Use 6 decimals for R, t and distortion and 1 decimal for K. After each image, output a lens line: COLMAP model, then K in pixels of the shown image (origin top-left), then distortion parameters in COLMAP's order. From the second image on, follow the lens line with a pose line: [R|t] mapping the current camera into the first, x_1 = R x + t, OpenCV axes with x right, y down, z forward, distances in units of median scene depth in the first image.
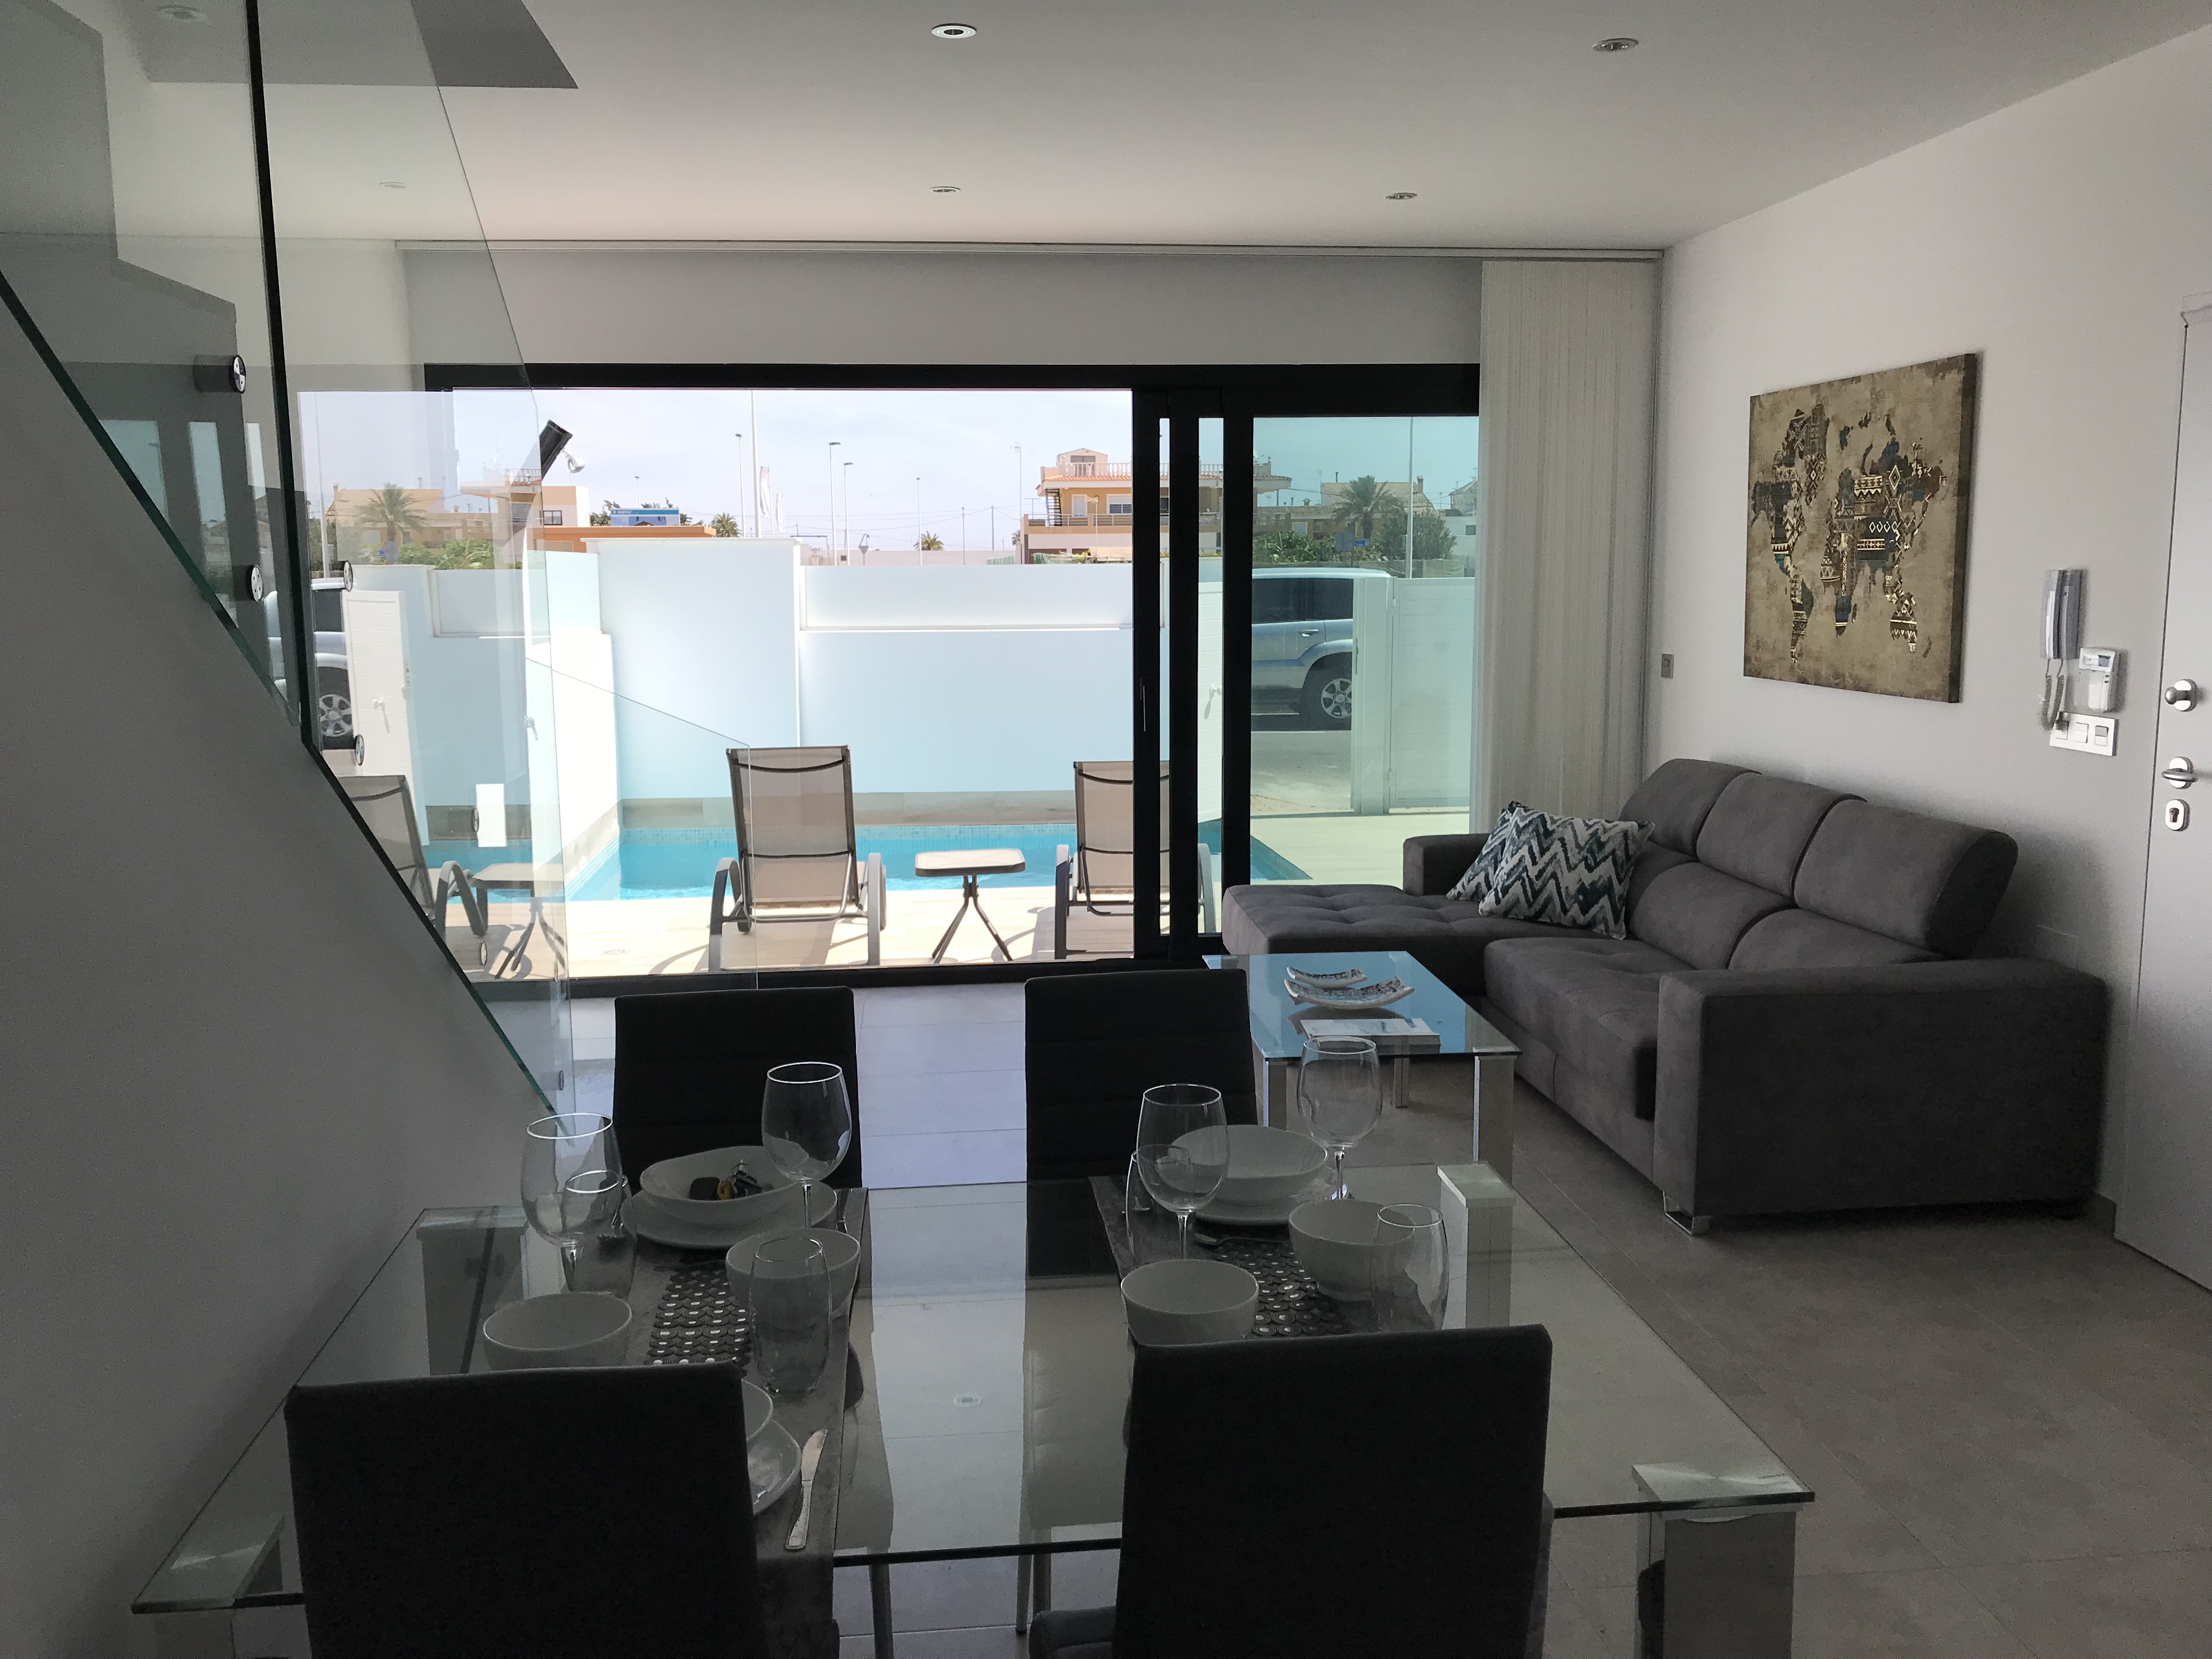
lens RADIAL K [[1847.9, 0, 1106.0], [0, 1847.9, 829.5], [0, 0, 1]] dist [0.018612, -0.007334]
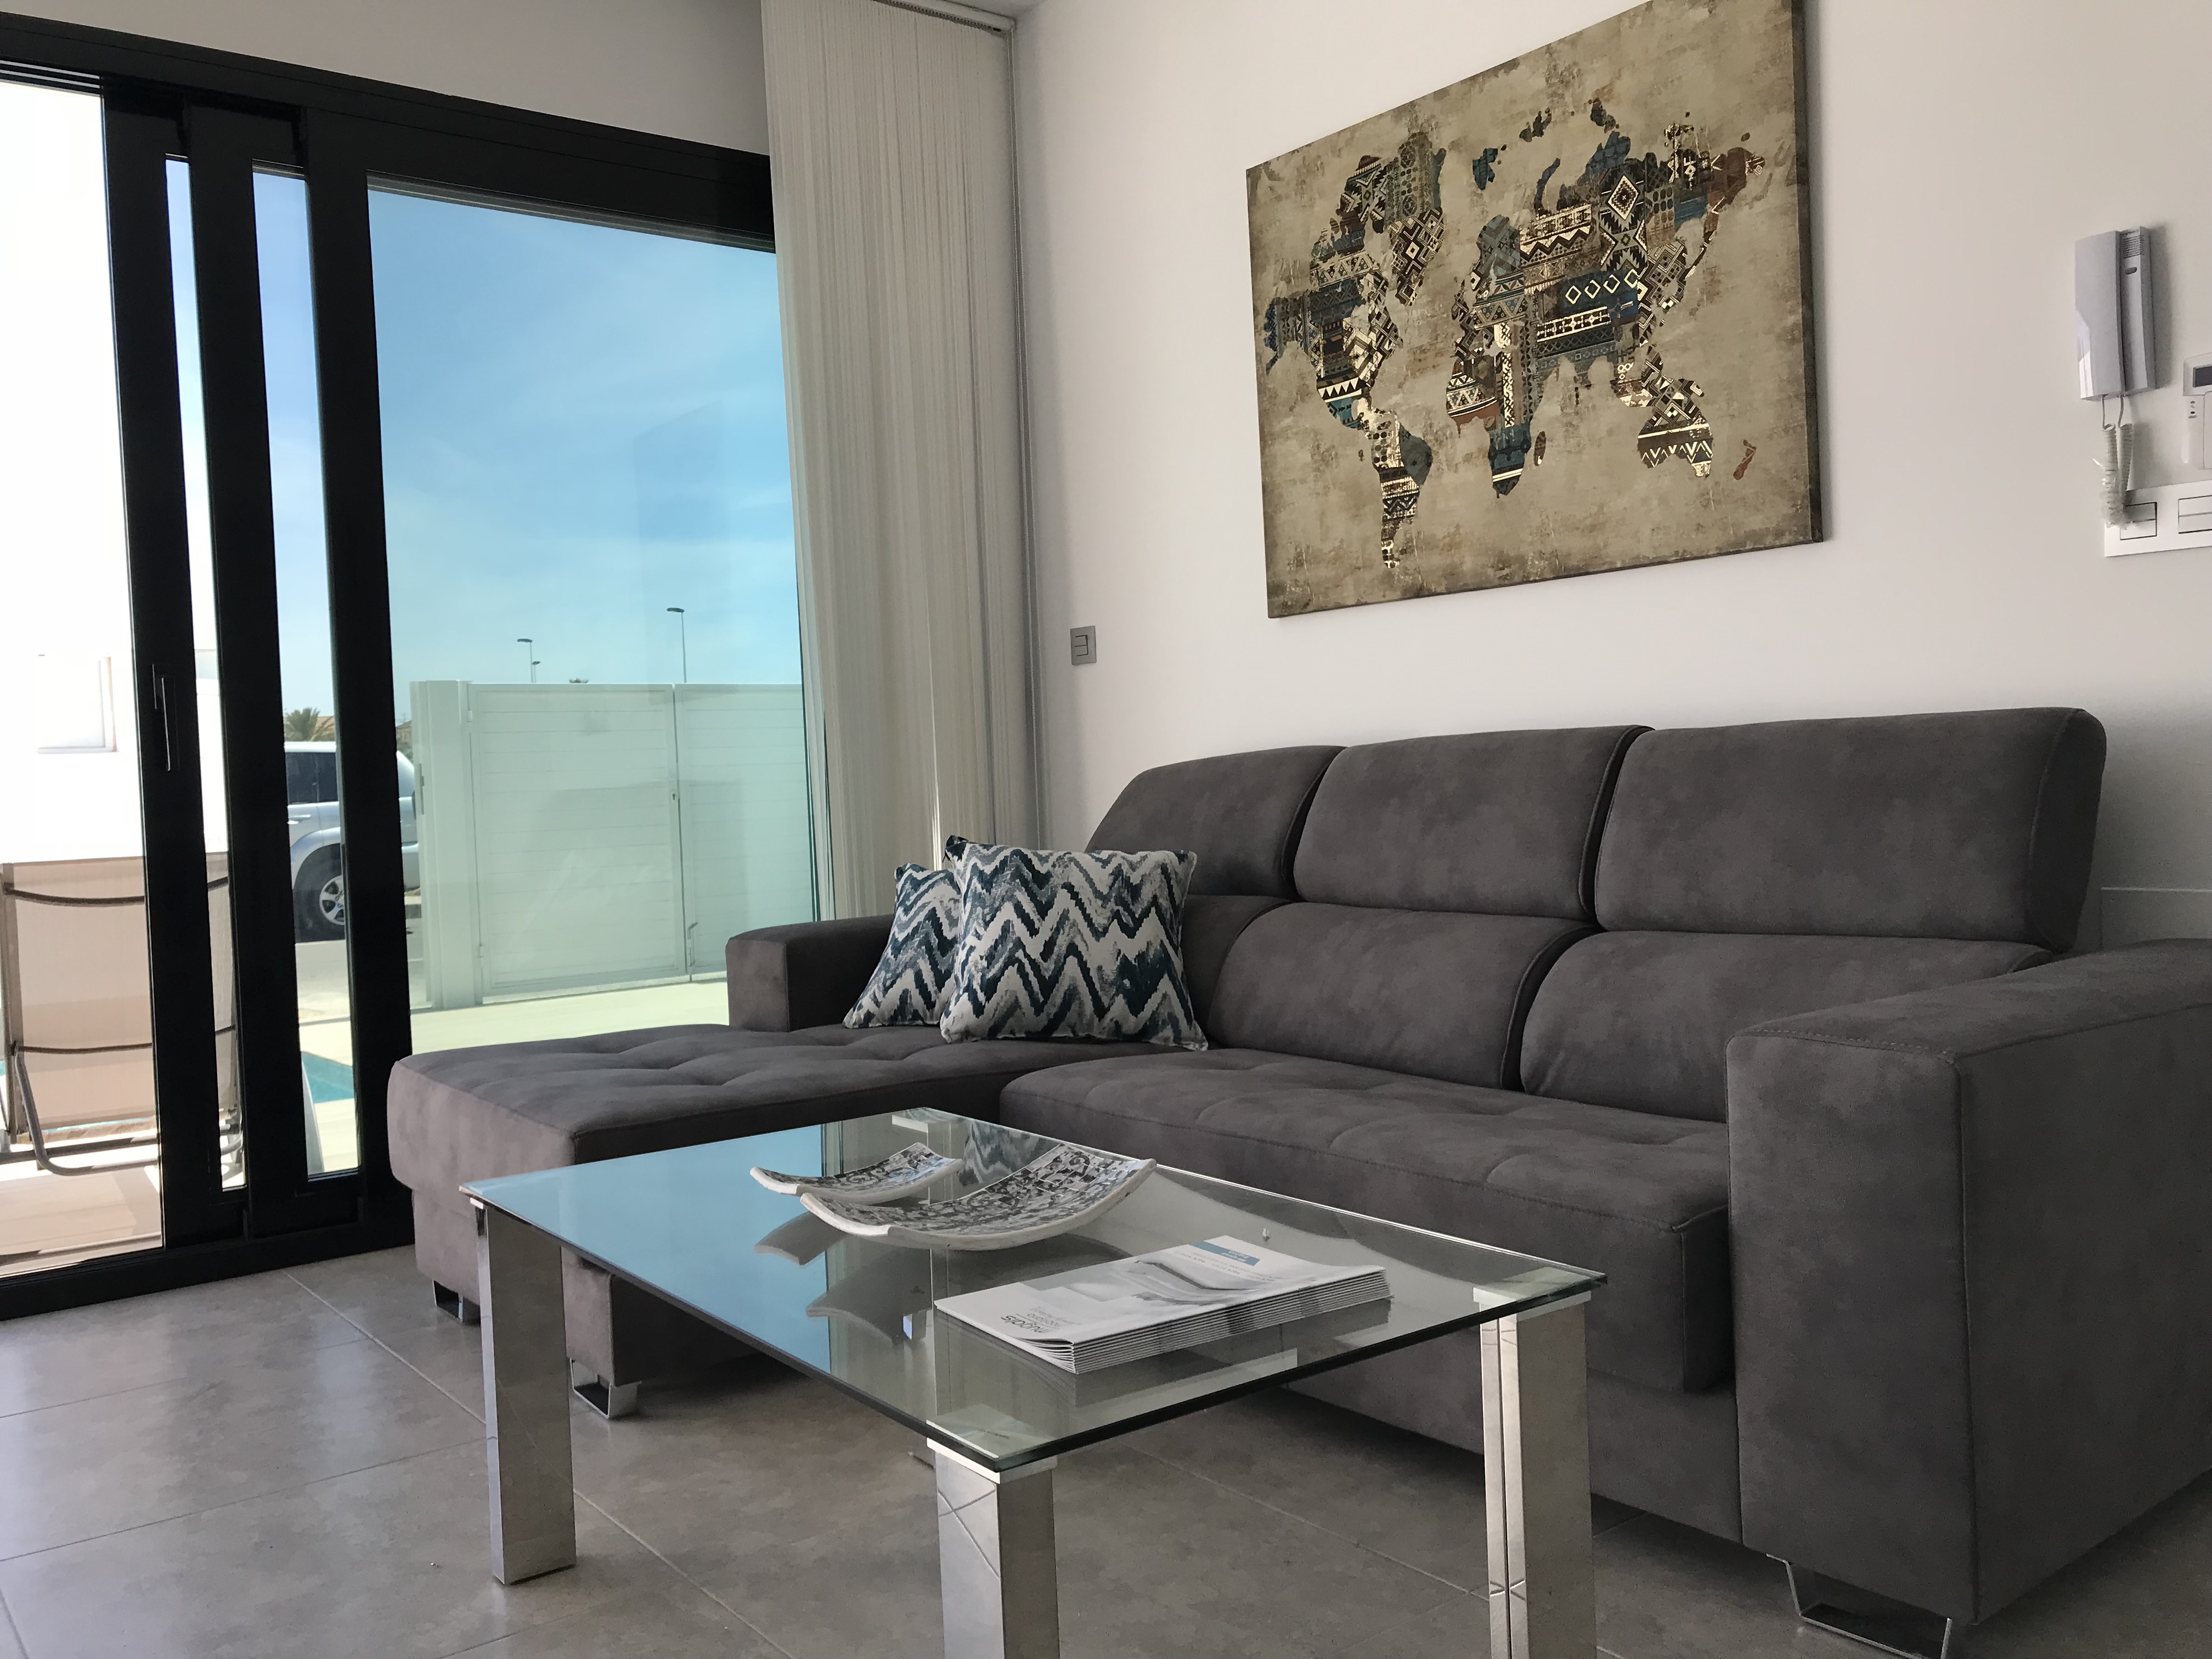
lens RADIAL K [[1847.9, 0, 1106.0], [0, 1847.9, 829.5], [0, 0, 1]] dist [0.018612, -0.007334]
pose [[0.855453, -0.048190, 0.515633, -0.030185], [0.110083, 0.989828, -0.090124, 0.042362], [-0.506045, 0.133859, 0.852056, 0.557454]]
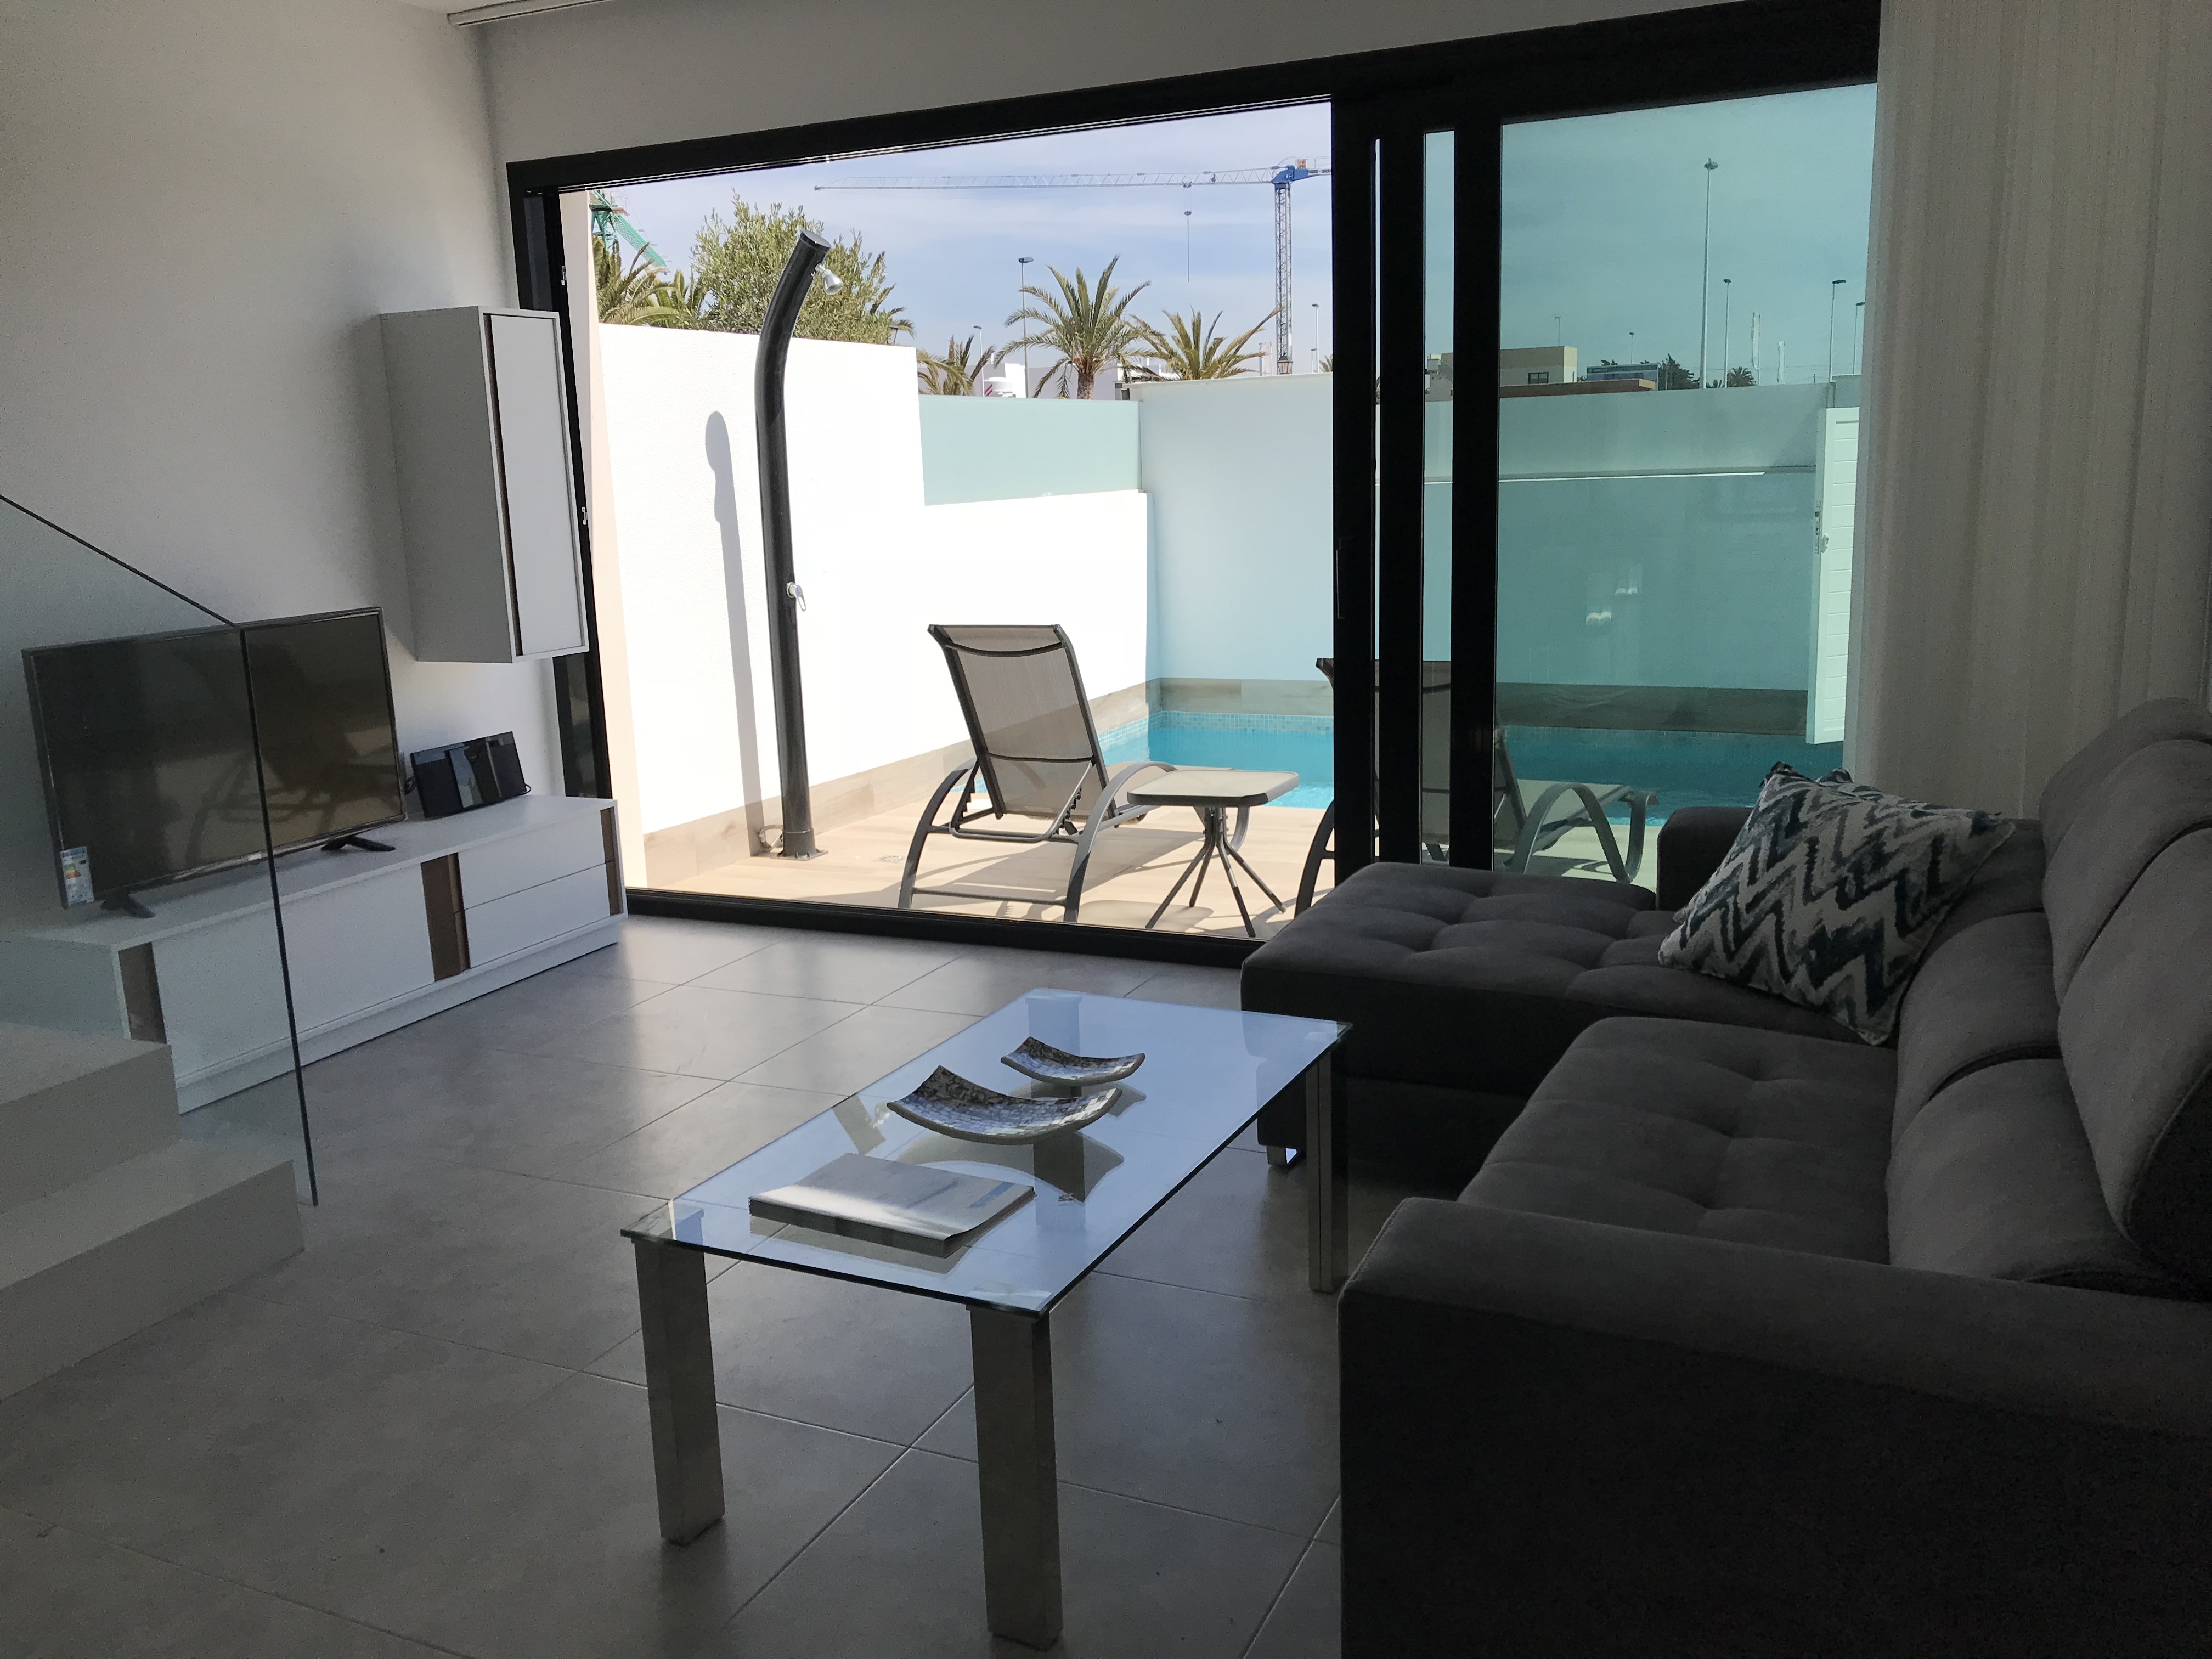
lens RADIAL K [[1839.4, 0, 1106.0], [0, 1839.4, 829.5], [0, 0, 1]] dist [-0.047762, -0.004807]
pose [[0.853493, 0.083001, -0.514451, 0.368305], [-0.044260, 0.995213, 0.087138, -0.037877], [0.519221, -0.051602, 0.853081, 0.469422]]
